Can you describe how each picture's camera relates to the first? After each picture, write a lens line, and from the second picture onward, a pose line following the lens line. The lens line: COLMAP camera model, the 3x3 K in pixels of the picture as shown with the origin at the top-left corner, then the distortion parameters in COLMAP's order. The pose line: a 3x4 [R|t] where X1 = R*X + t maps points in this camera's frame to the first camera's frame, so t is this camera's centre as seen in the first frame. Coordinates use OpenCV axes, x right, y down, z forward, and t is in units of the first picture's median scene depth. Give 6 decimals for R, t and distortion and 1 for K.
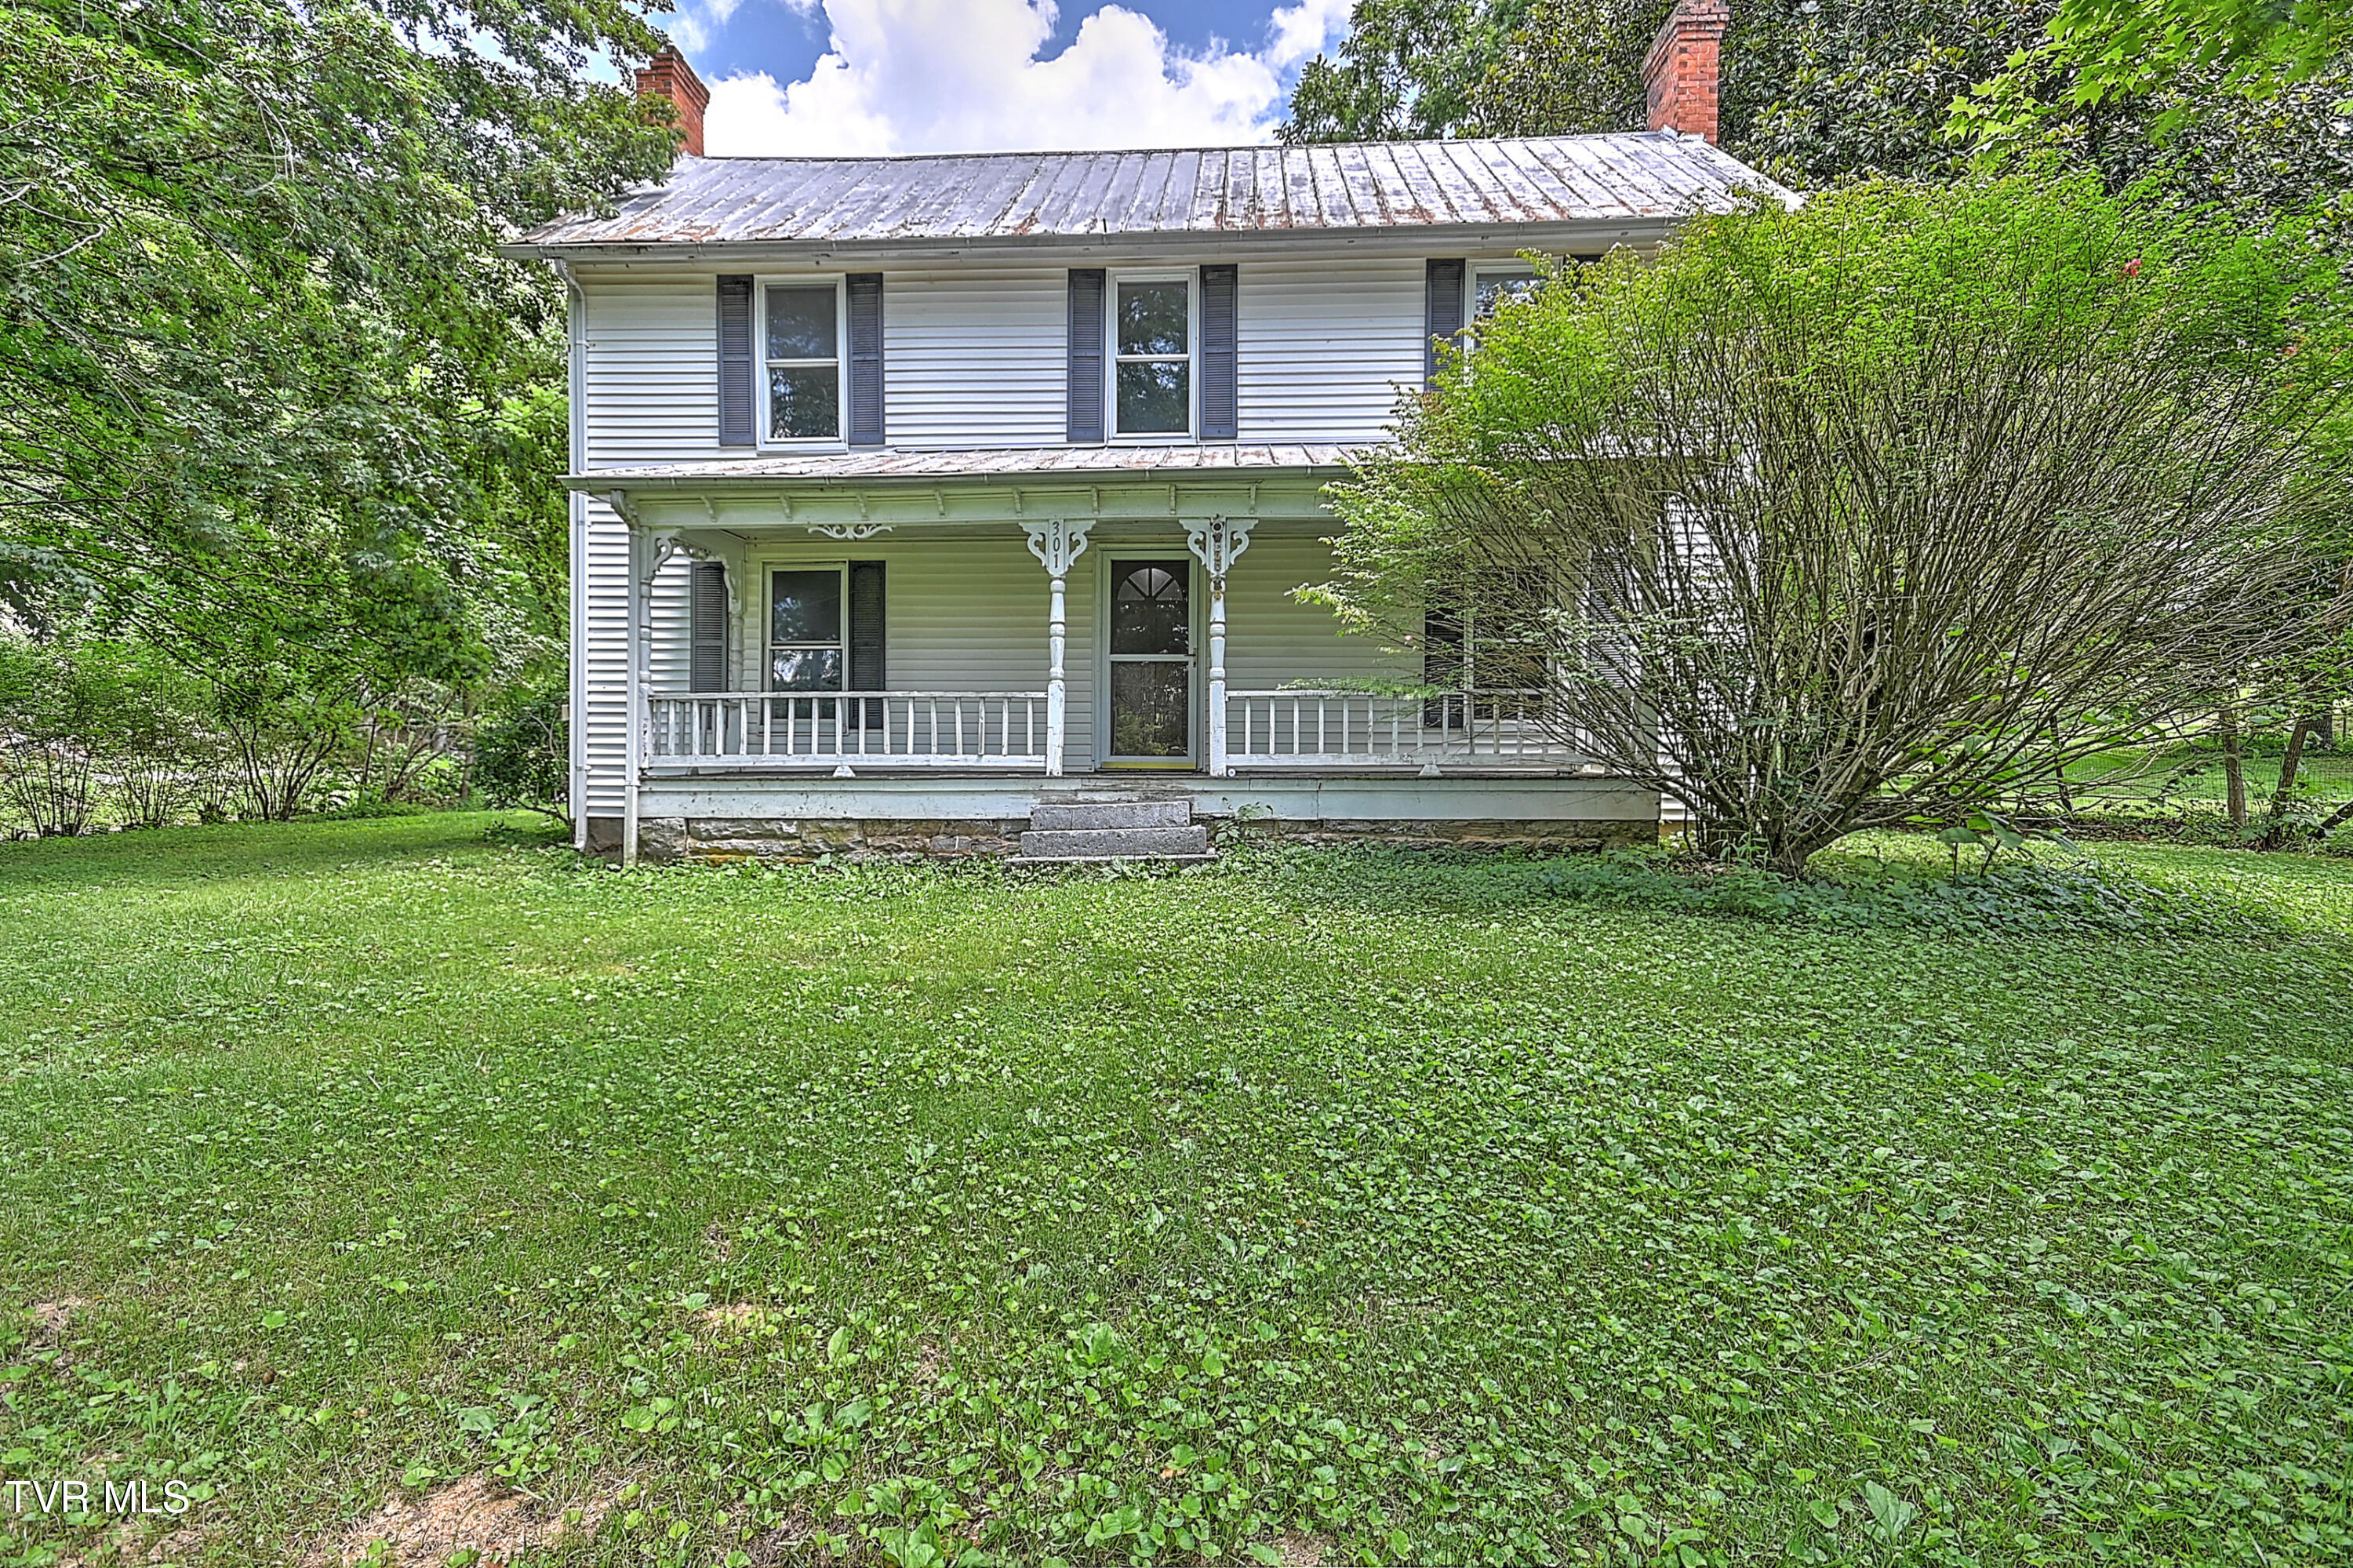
lens RADIAL K [[1102.3, 0, 1181.2], [0, 1102.3, 767.9], [0, 0, 1]] dist [0.005114, -0.000240]
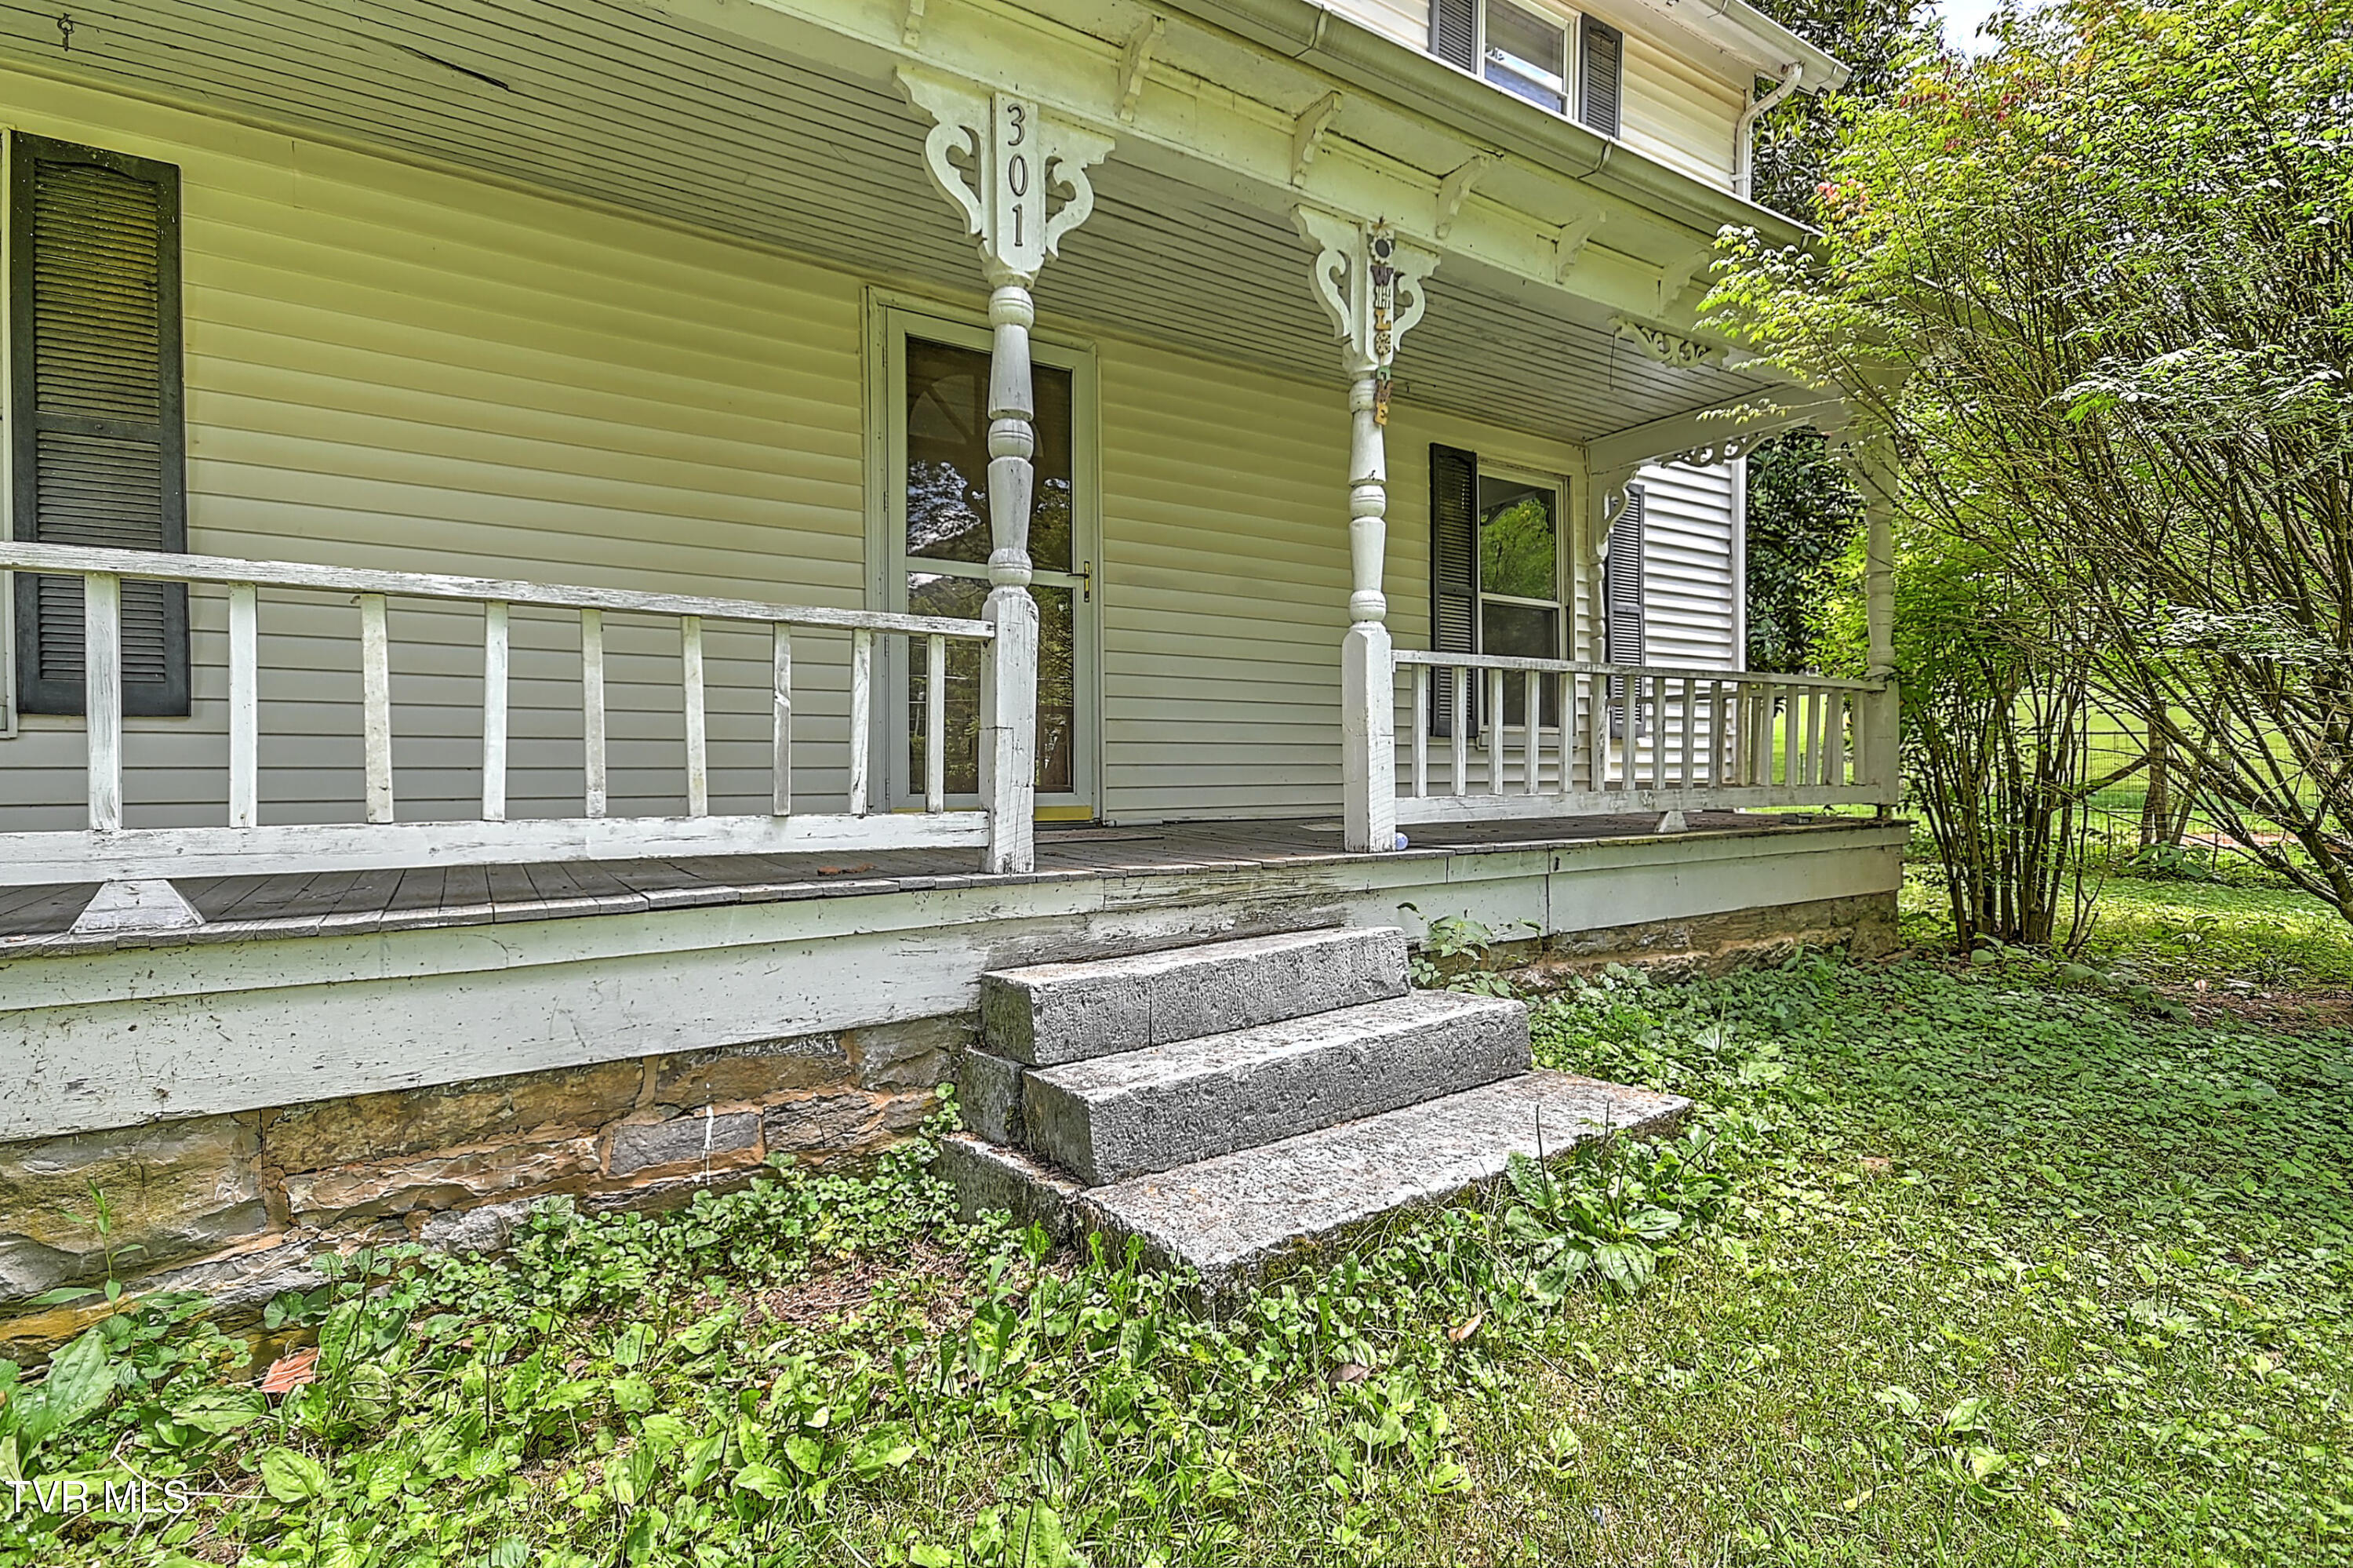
lens RADIAL K [[1078.9, 0, 1145.2], [0, 1078.9, 778.2], [0, 0, 1]] dist [0.016154, 0.000128]
pose [[0.814280, -0.009982, 0.580386, -0.269342], [0.006519, 0.999946, 0.008052, -0.023477], [-0.580436, -0.002773, 0.814301, 0.702428]]
